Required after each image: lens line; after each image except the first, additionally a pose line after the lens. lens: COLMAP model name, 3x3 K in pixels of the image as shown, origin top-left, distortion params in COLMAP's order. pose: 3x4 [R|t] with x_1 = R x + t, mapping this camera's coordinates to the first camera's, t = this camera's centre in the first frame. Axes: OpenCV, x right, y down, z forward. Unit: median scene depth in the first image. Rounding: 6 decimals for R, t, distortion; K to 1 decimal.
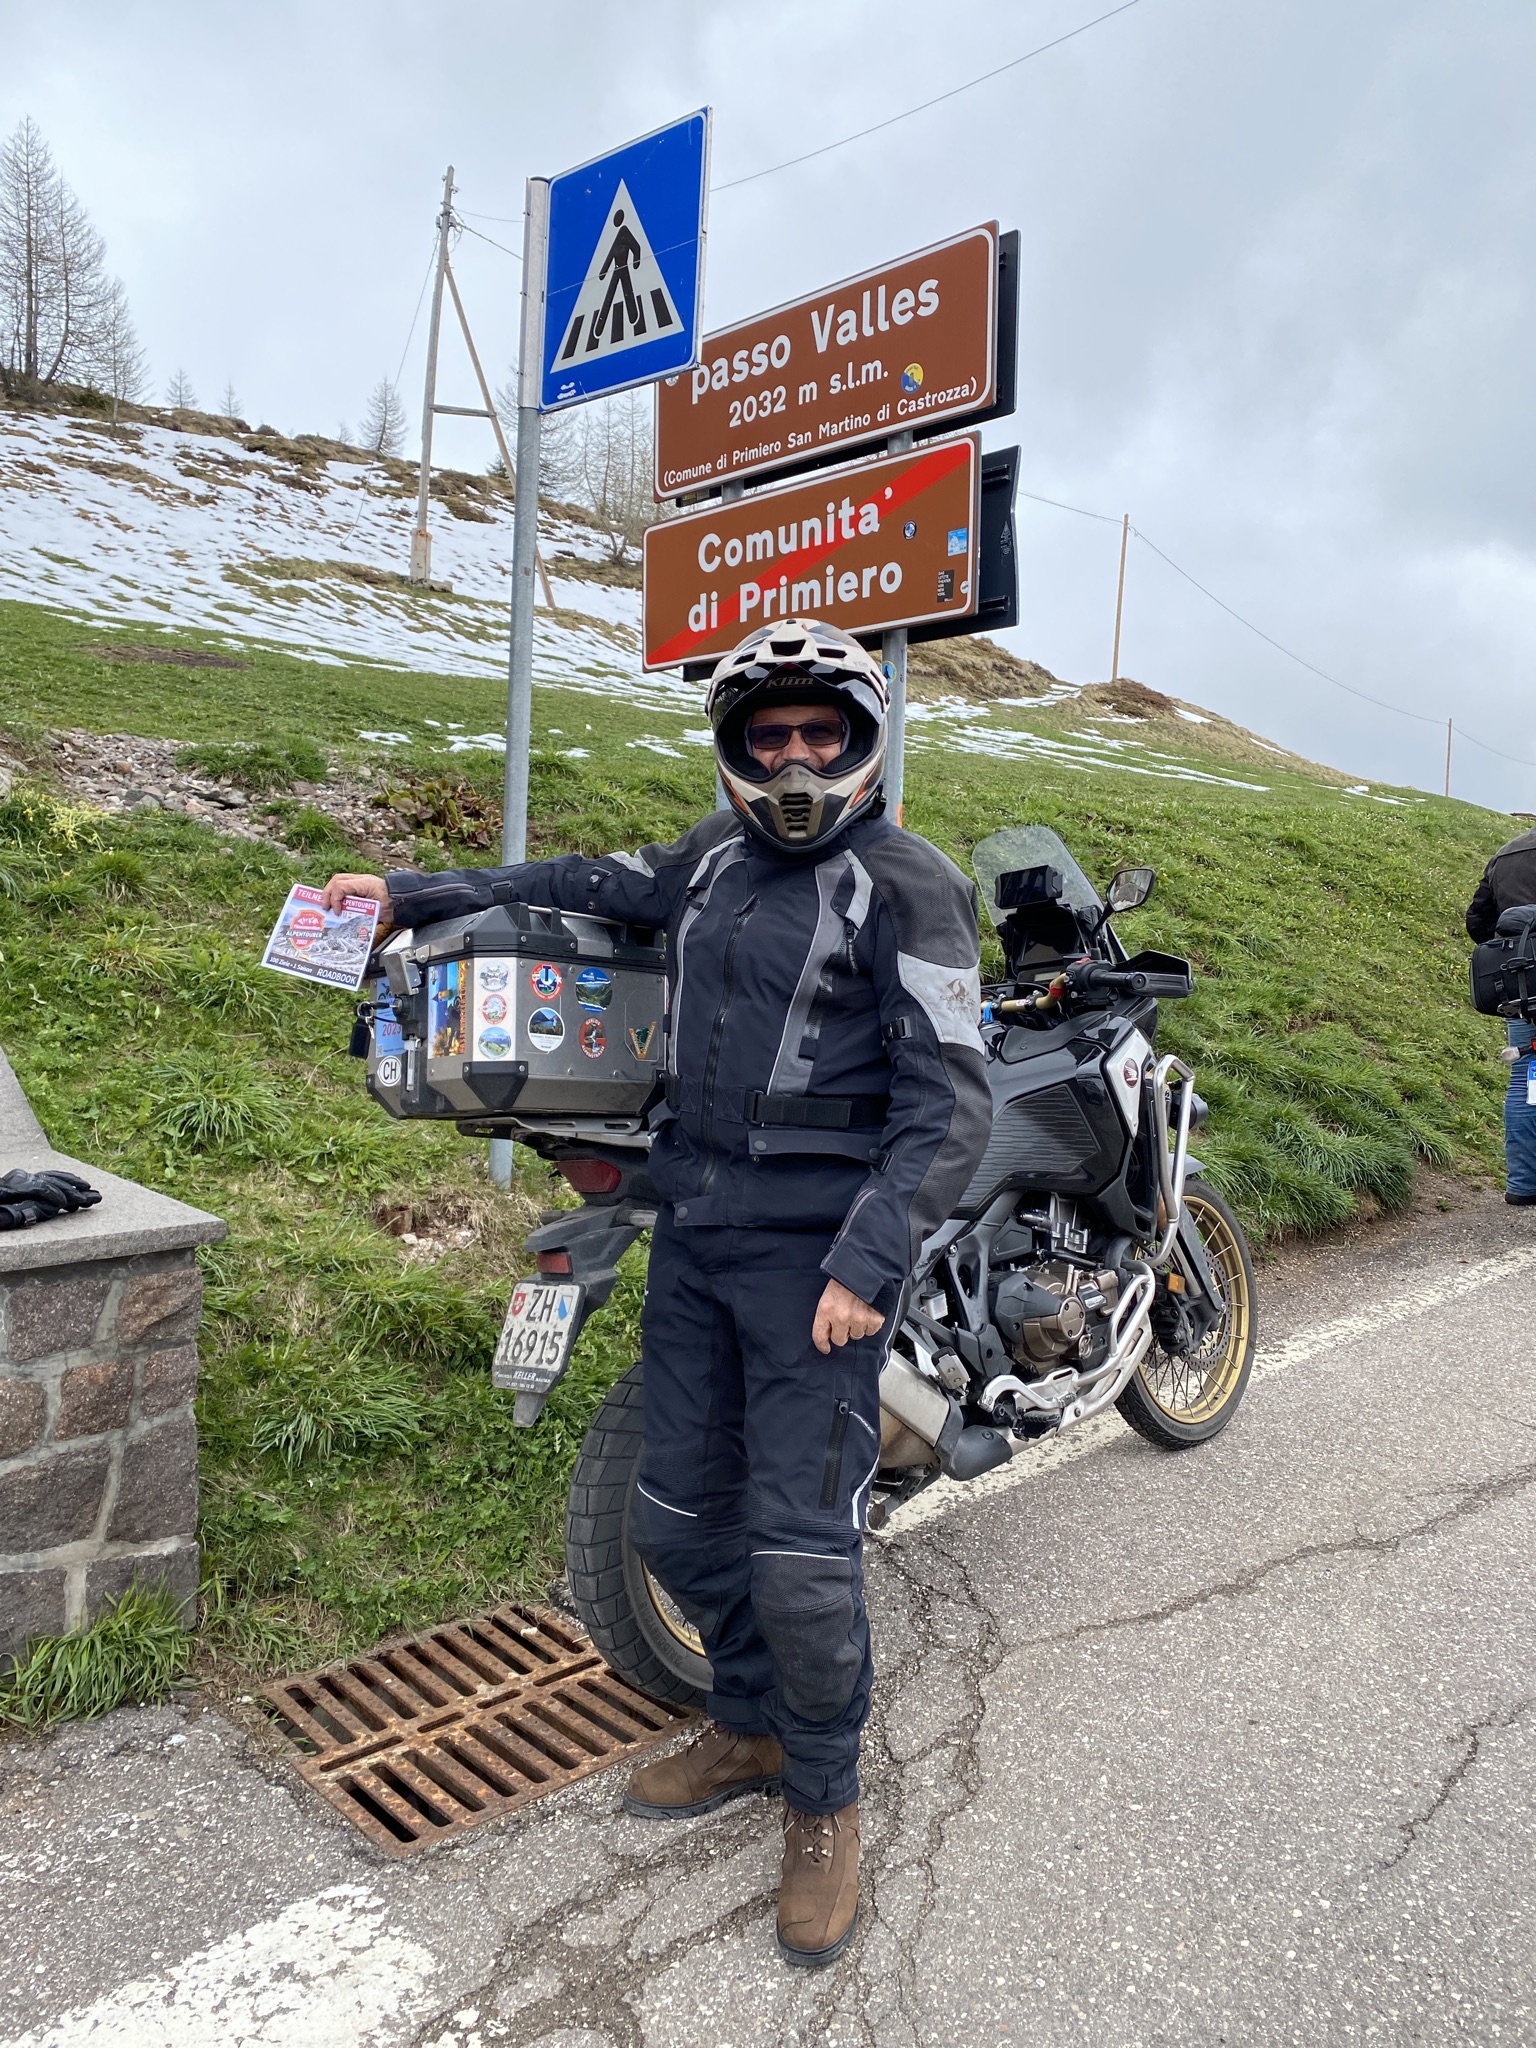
lens RADIAL K [[1543.2, 0, 773.6], [0, 1543.2, 1016.8], [0, 0, 1]] dist [0.020356, -0.015471]
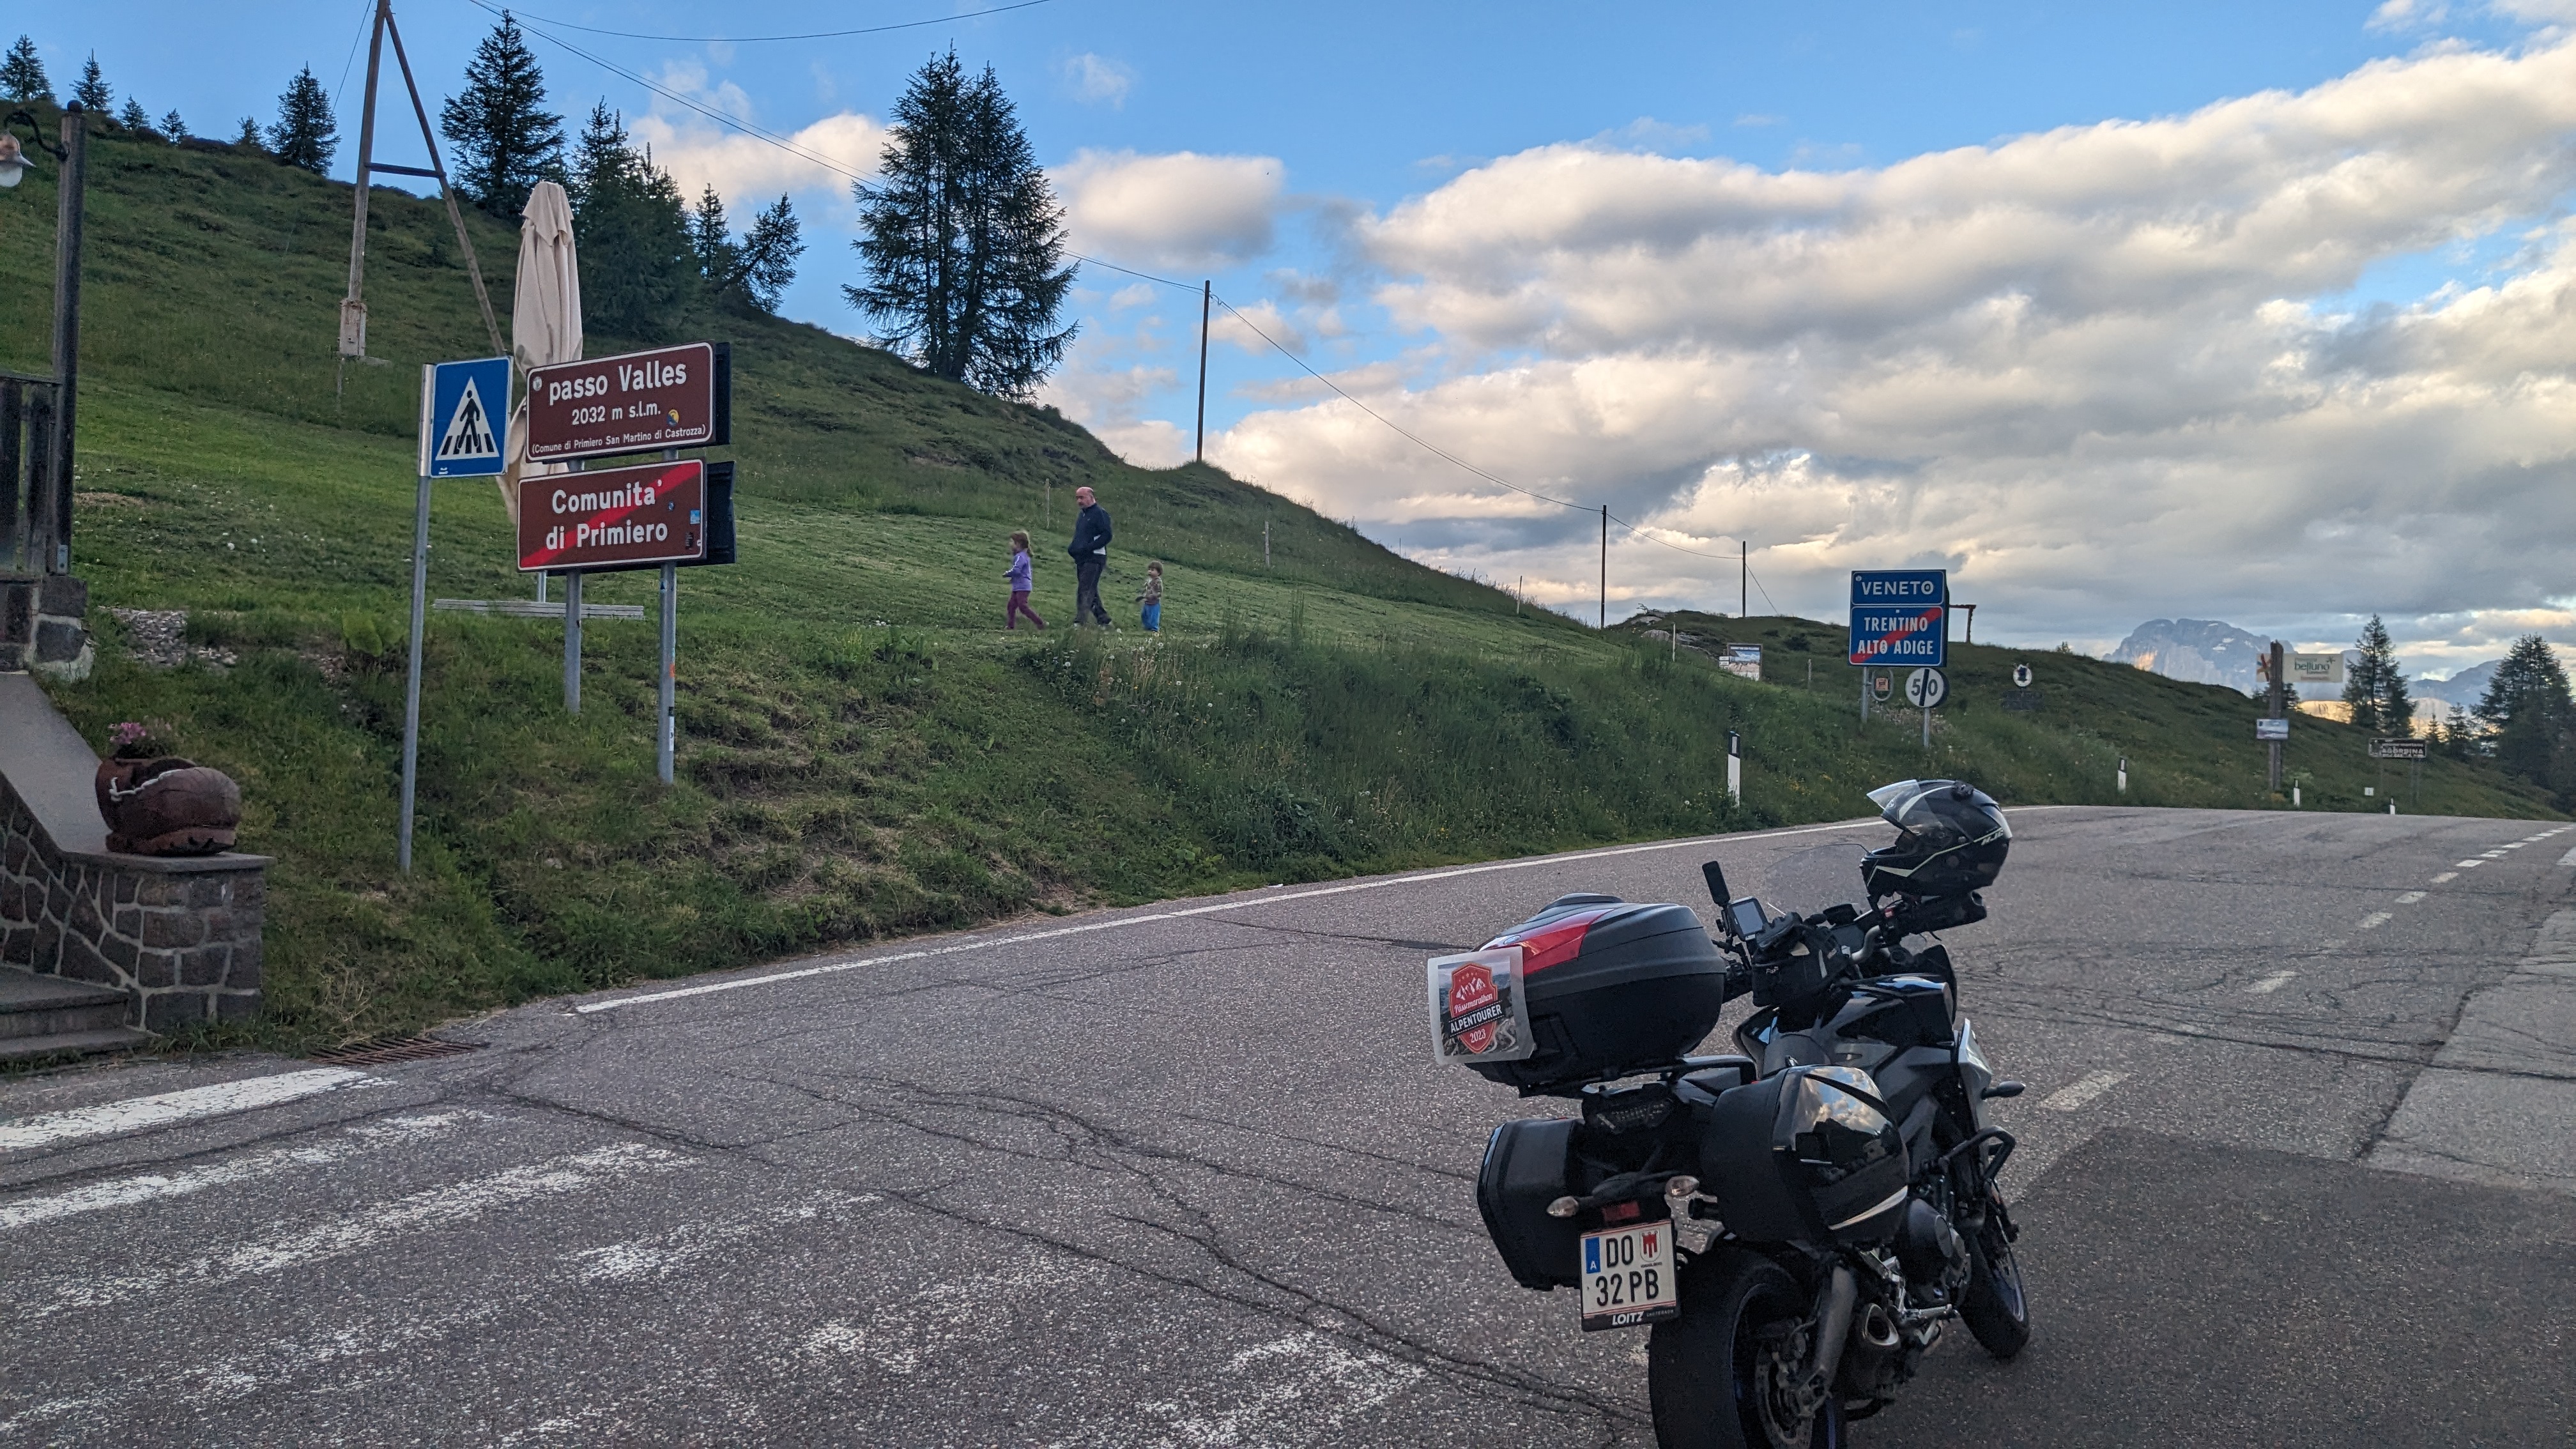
lens RADIAL K [[2086.1, 0, 1288.5], [0, 2086.1, 730.3], [0, 0, 1]] dist [0.013703, 0.005139]
pose [[0.979869, -0.004055, 0.199603, 0.287721], [0.017332, 0.997747, -0.064819, 0.089769], [-0.198890, 0.066973, 0.977731, -1.334439]]
